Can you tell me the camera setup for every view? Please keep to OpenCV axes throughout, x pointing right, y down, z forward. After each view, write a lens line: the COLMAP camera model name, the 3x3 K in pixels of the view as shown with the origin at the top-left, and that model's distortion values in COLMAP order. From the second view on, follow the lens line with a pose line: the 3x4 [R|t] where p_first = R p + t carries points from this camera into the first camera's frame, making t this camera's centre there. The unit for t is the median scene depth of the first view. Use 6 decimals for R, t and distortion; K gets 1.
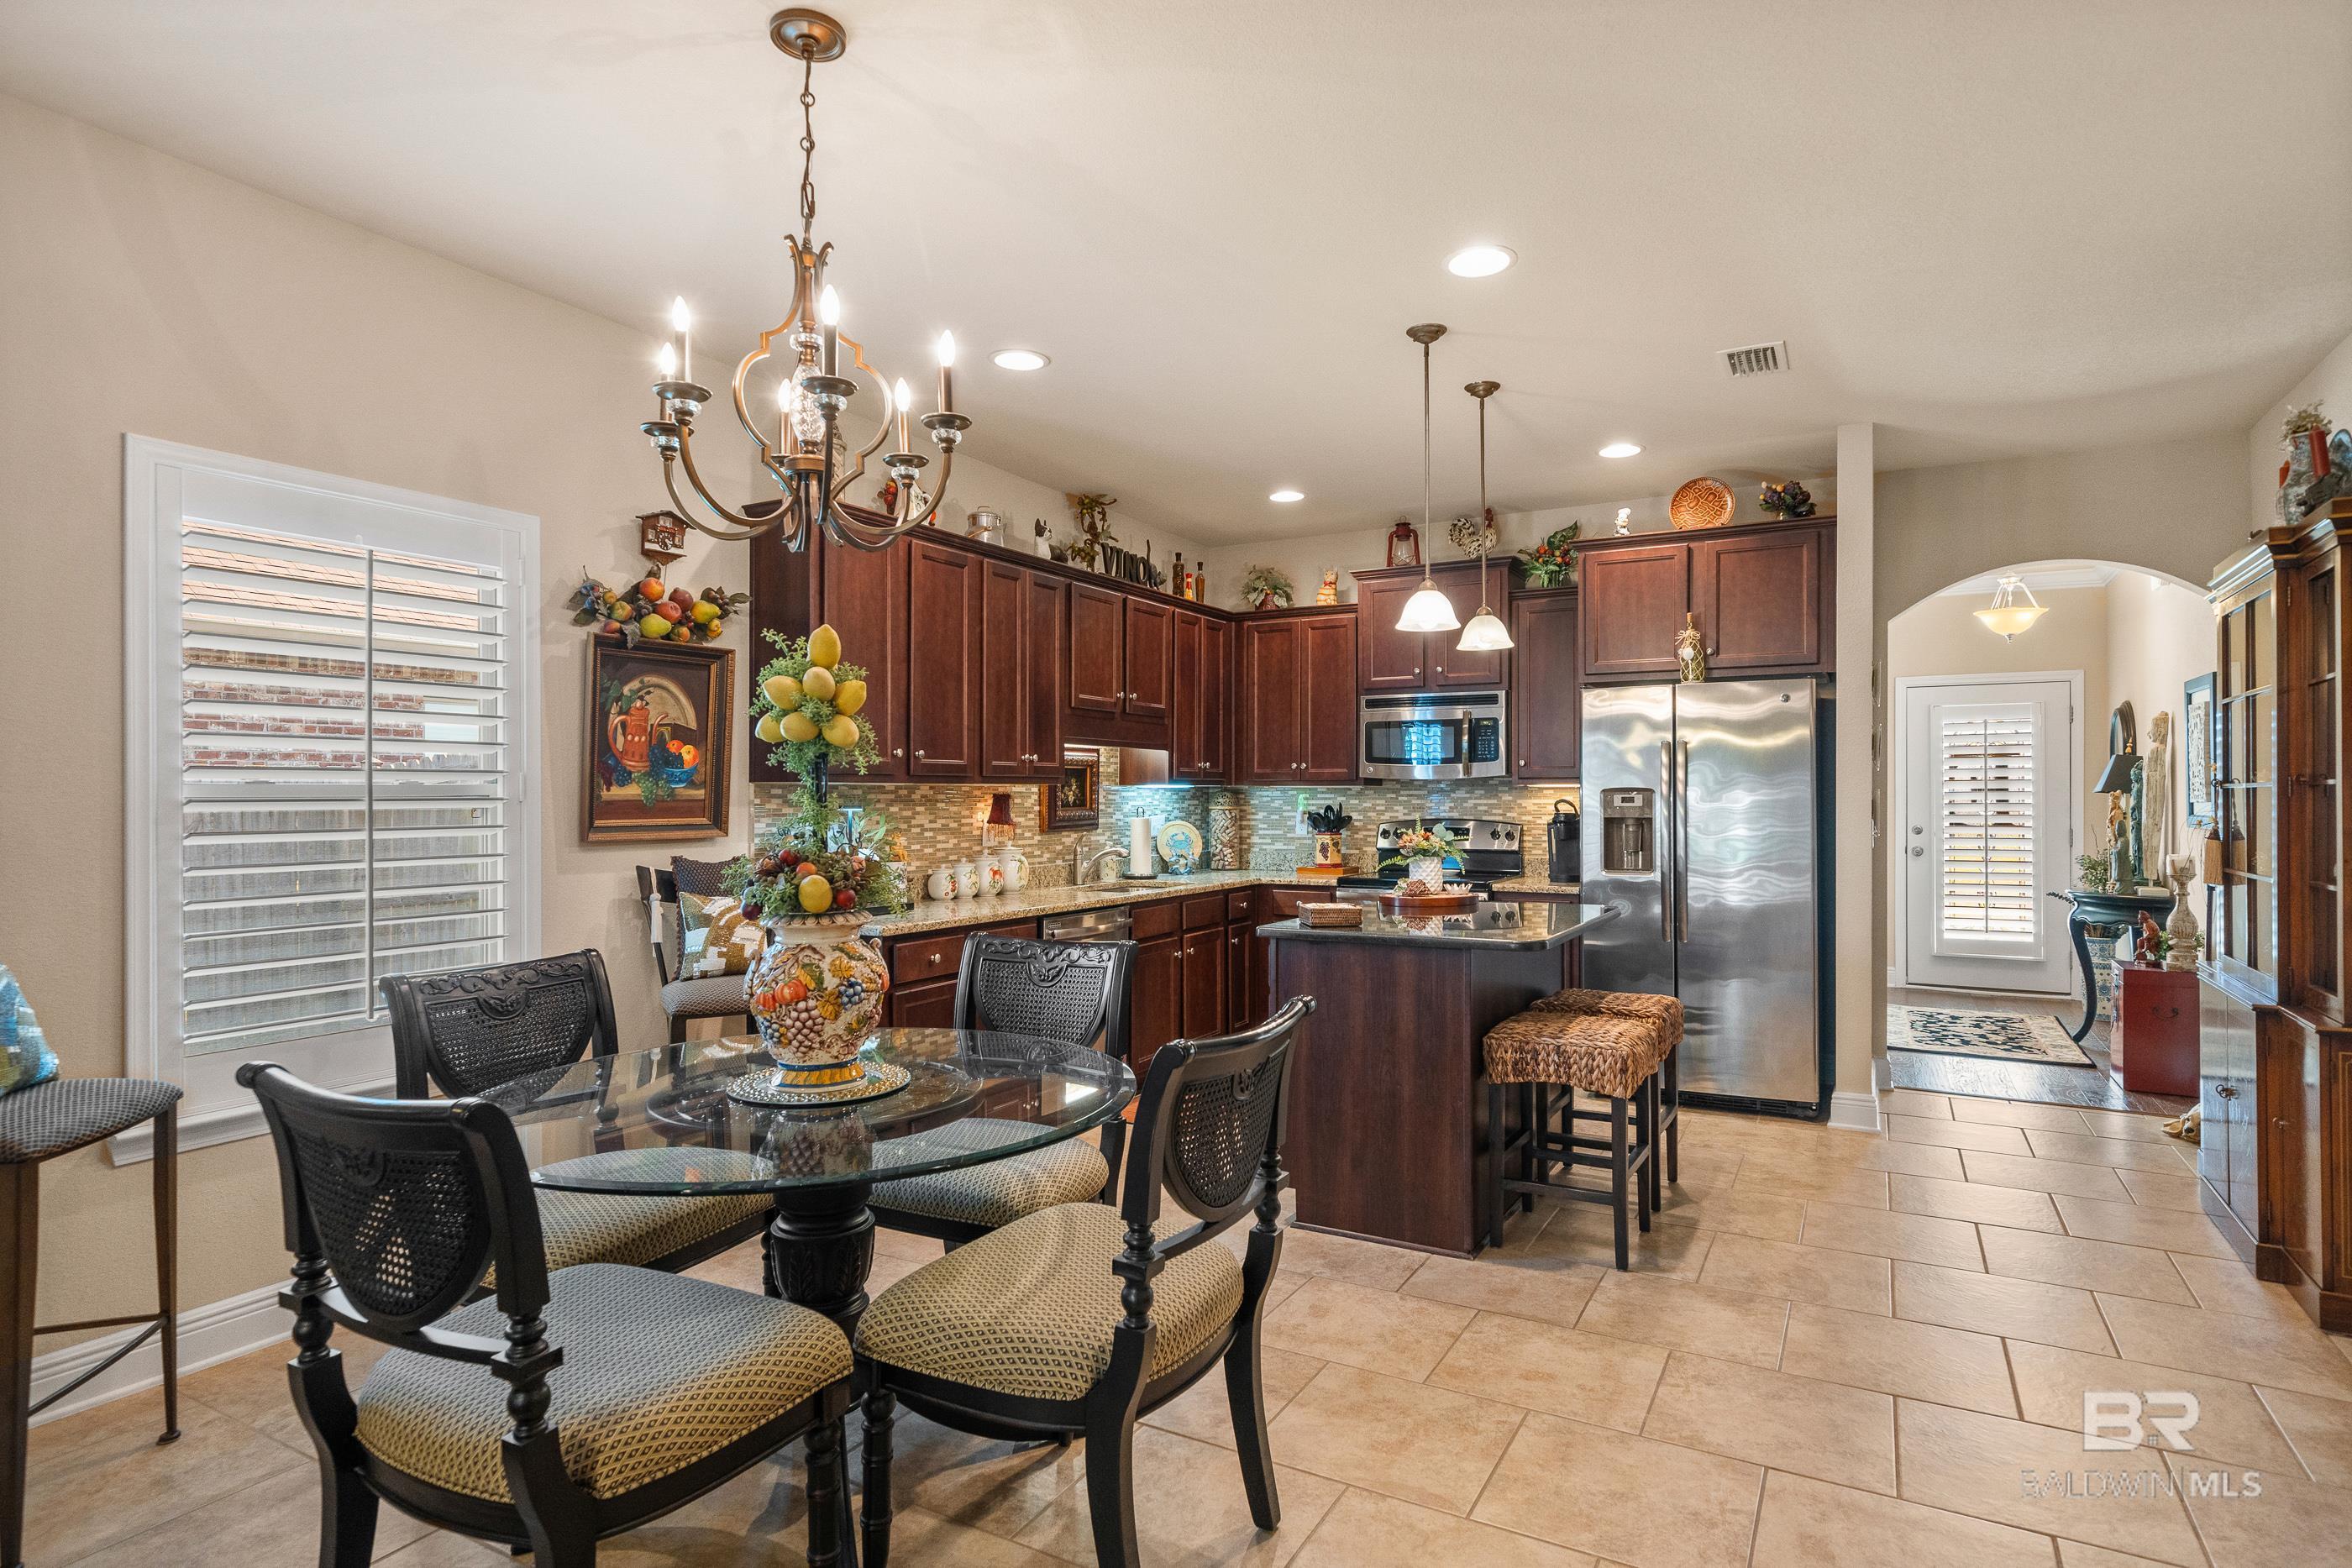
lens RADIAL K [[1332.6, 0, 1216.0], [0, 1332.6, 794.1], [0, 0, 1]] dist [0.007201, -0.000004]
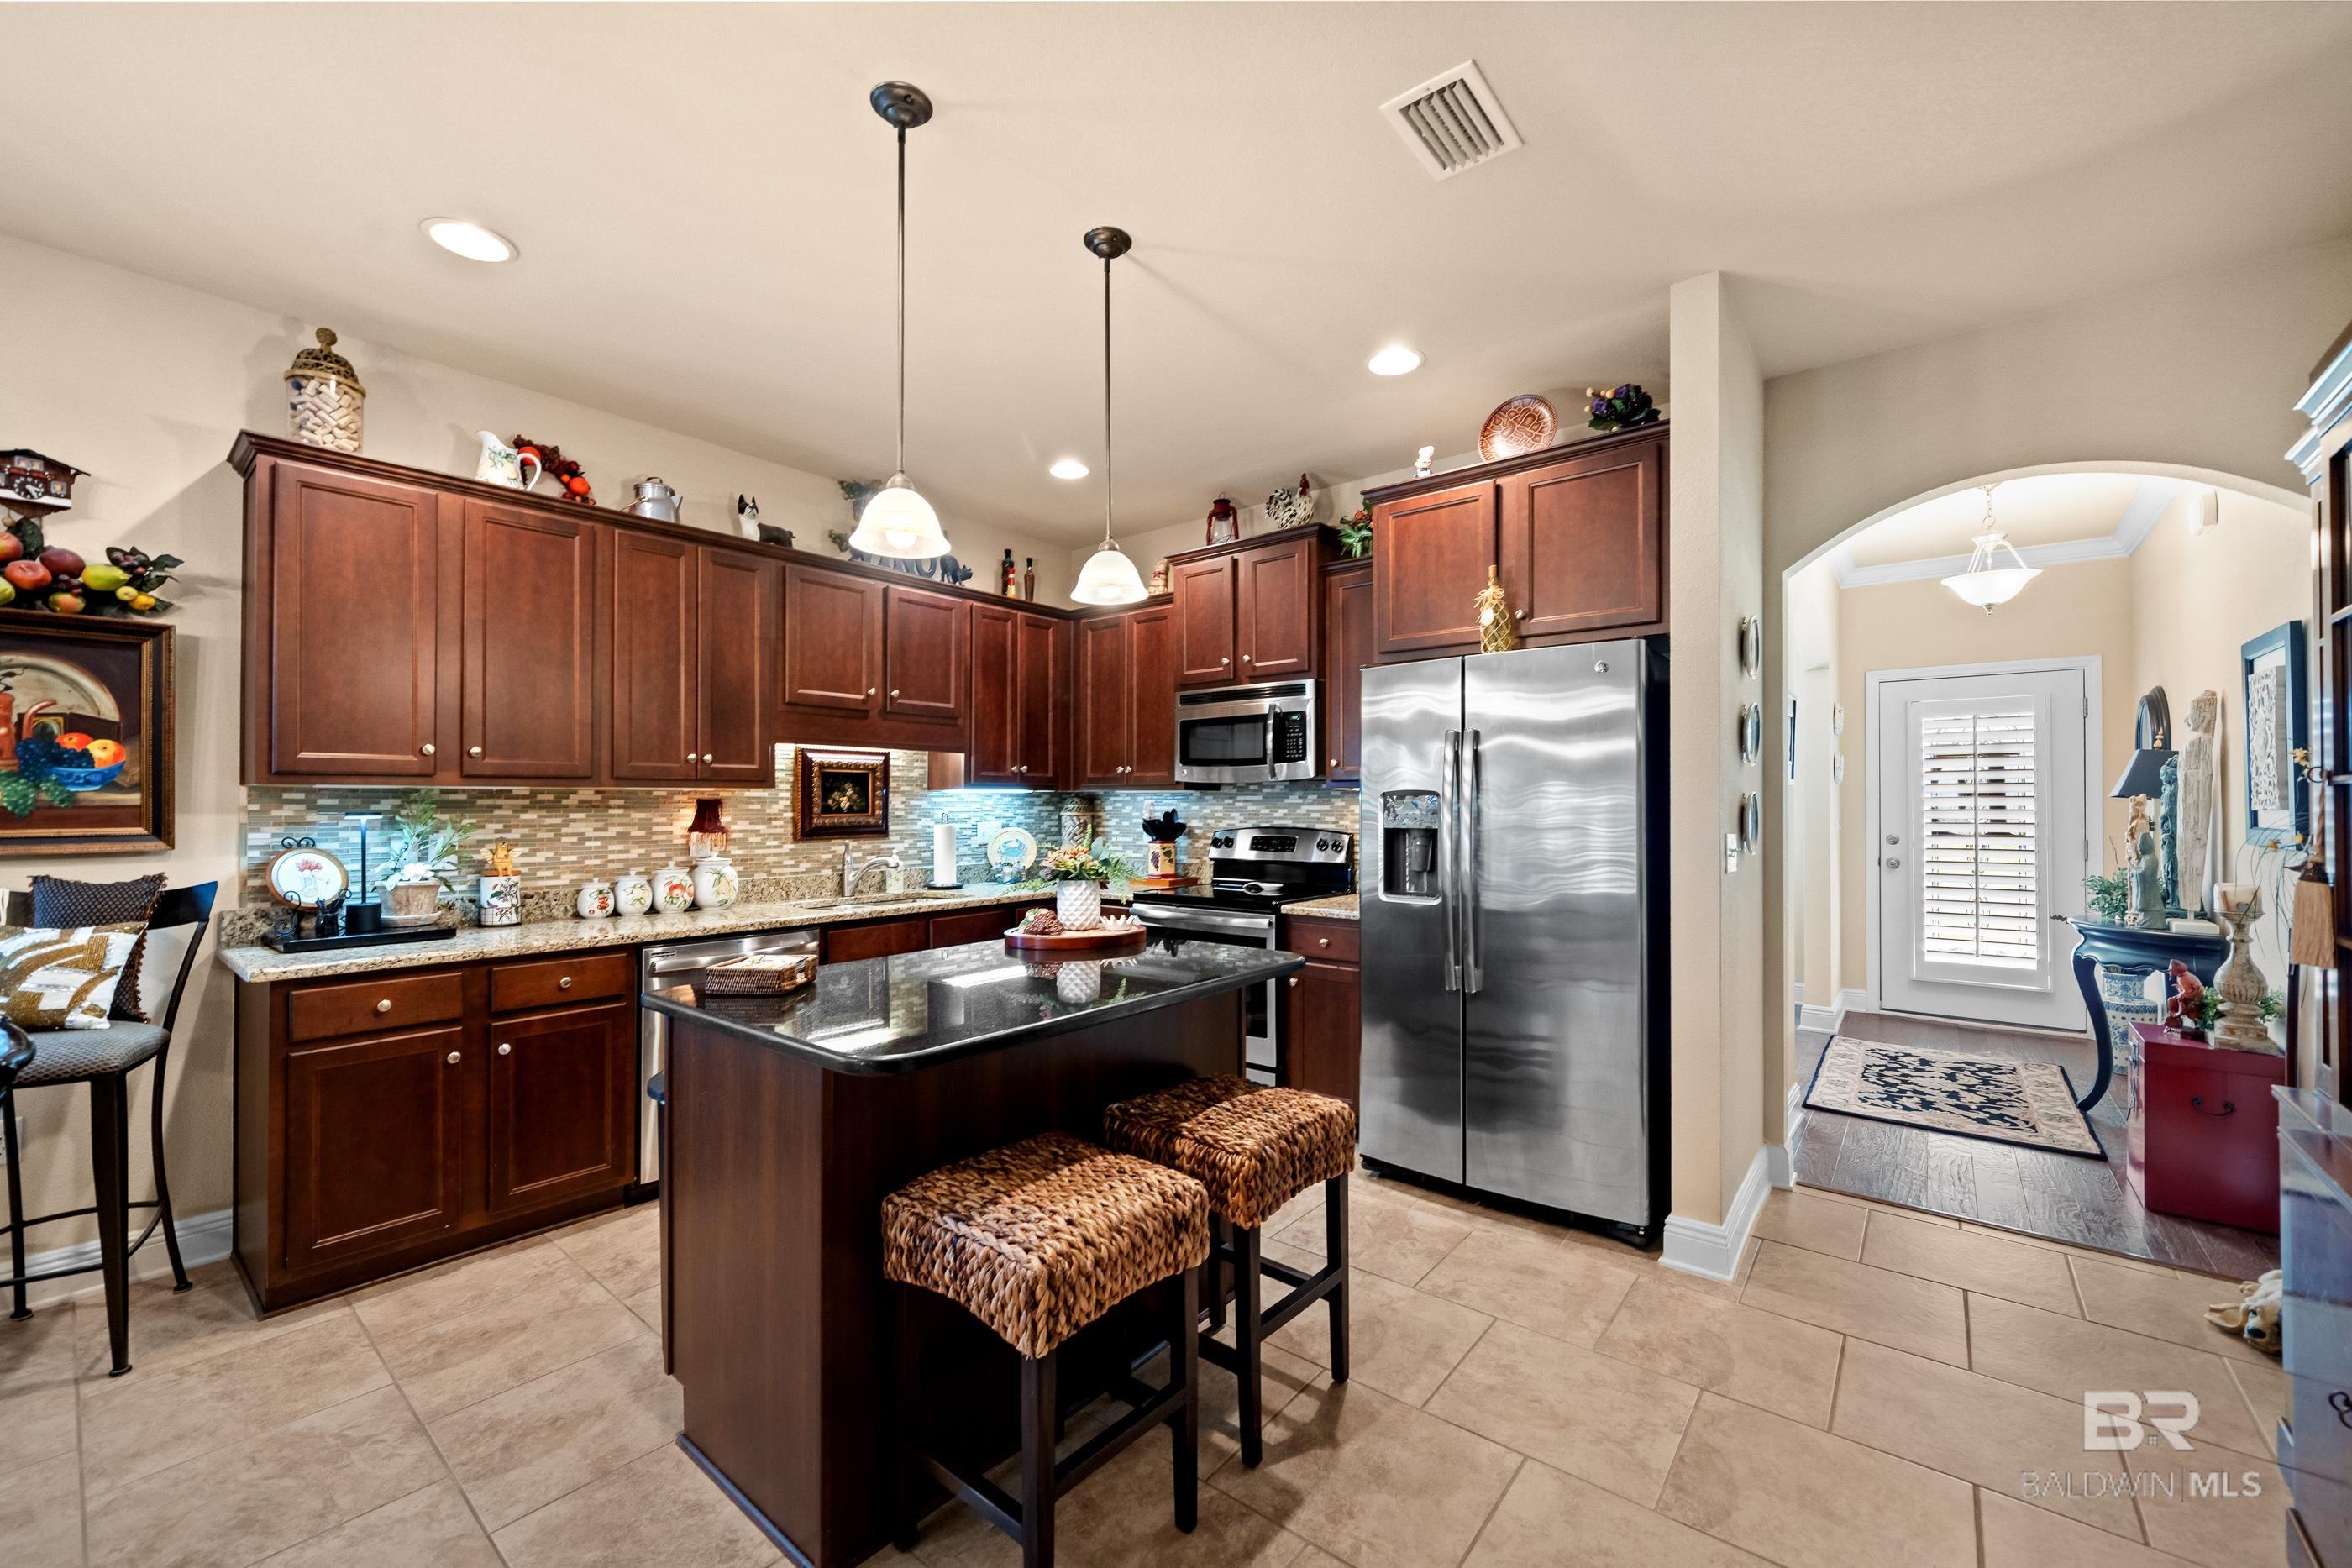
lens RADIAL K [[976.8, 0, 1193.1], [0, 976.8, 796.4], [0, 0, 1]] dist [-0.001748, -0.000011]
pose [[0.981482, -0.001462, -0.191547, 0.279151], [0.000501, 0.999987, -0.005064, 0.001468], [0.191552, 0.004874, 0.981470, 0.389692]]
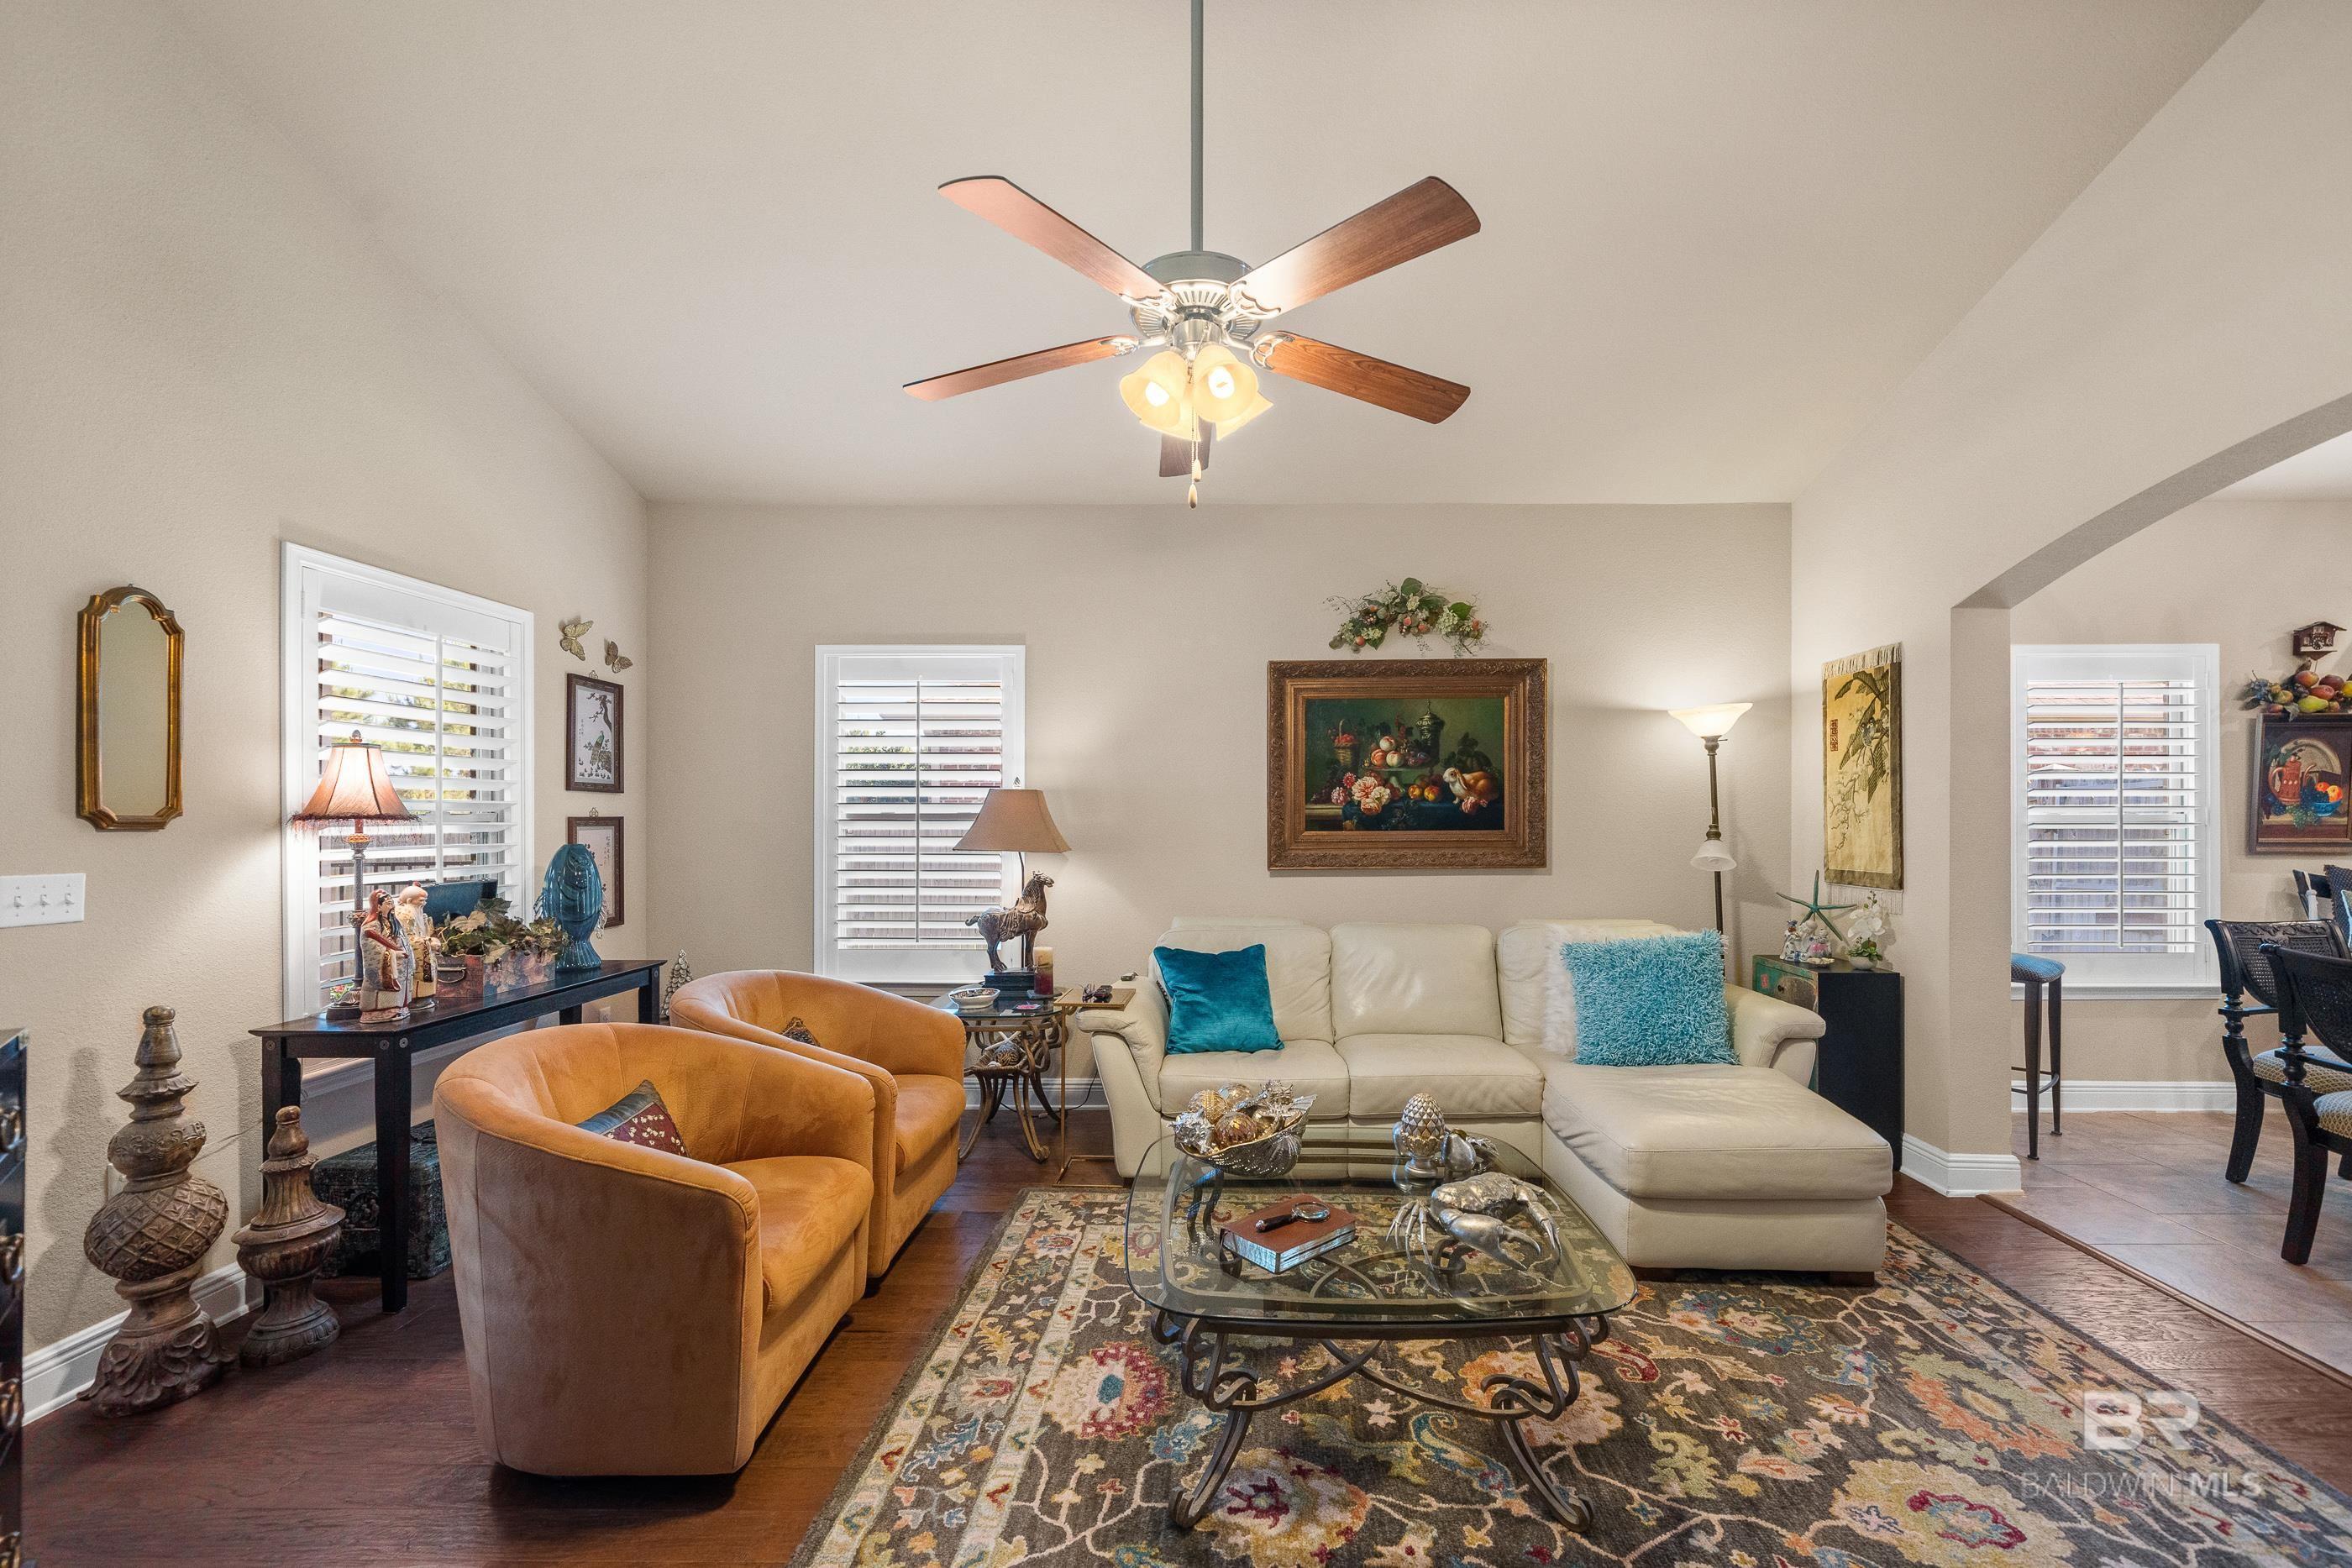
lens RADIAL K [[976.8, 0, 1227.9], [0, 976.8, 811.8], [0, 0, 1]] dist [-0.001748, -0.000011]
pose [[0.464685, -0.001580, -0.885475, -0.022120], [-0.000933, 0.999997, -0.002274, -0.004371], [0.885476, 0.001883, 0.464682, -0.362604]]
